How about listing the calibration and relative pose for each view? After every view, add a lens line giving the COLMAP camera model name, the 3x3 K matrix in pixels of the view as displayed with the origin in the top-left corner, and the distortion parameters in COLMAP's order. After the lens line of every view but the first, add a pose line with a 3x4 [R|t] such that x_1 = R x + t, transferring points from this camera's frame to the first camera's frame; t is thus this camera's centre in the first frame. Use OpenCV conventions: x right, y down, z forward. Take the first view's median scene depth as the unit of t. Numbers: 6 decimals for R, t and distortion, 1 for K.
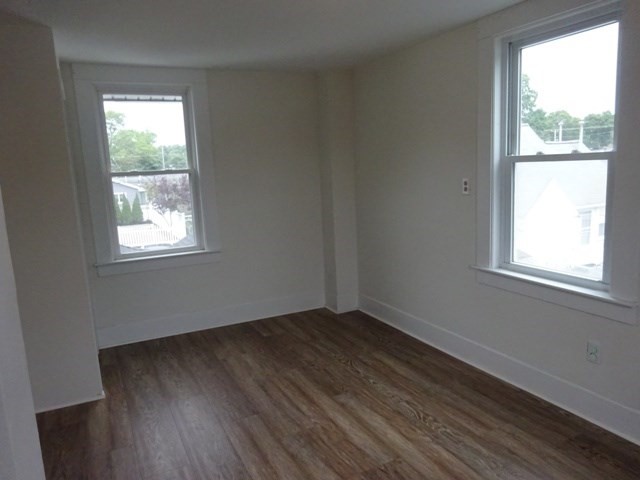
lens RADIAL K [[460.7, 0, 320.0], [0, 460.7, 240.0], [0, 0, 1]] dist [0.006476, 0.001484]
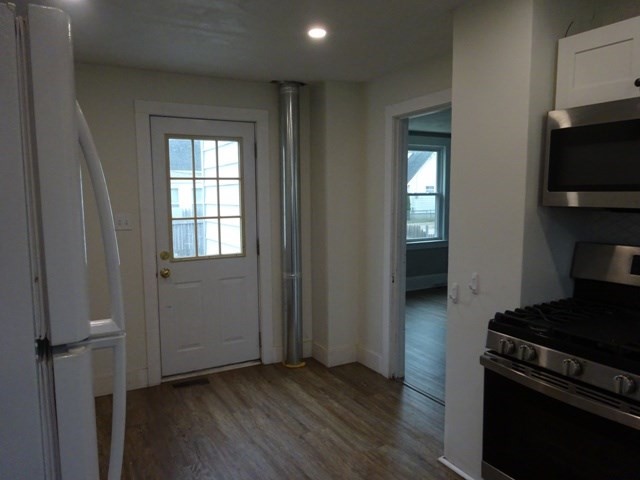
lens RADIAL K [[468.6, 0, 320.0], [0, 468.6, 240.0], [0, 0, 1]] dist [-0.001679, -0.004901]
pose [[0.998971, 0.033615, 0.030444, -0.777832], [-0.031817, 0.997826, -0.057722, 0.139898], [-0.032319, 0.056694, 0.997868, -0.736578]]
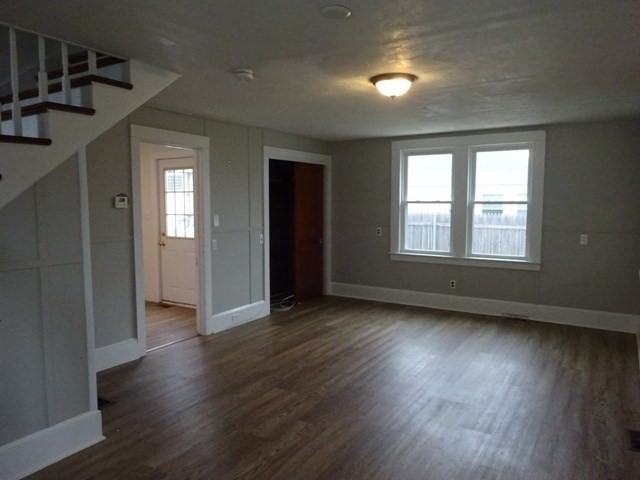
lens RADIAL K [[468.6, 0, 320.0], [0, 468.6, 240.0], [0, 0, 1]] dist [-0.001679, -0.004901]
pose [[0.509844, 0.105204, -0.853810, 0.611076], [-0.155623, 0.987398, 0.028735, 0.018126], [0.846073, 0.118222, 0.519792, -0.237742]]
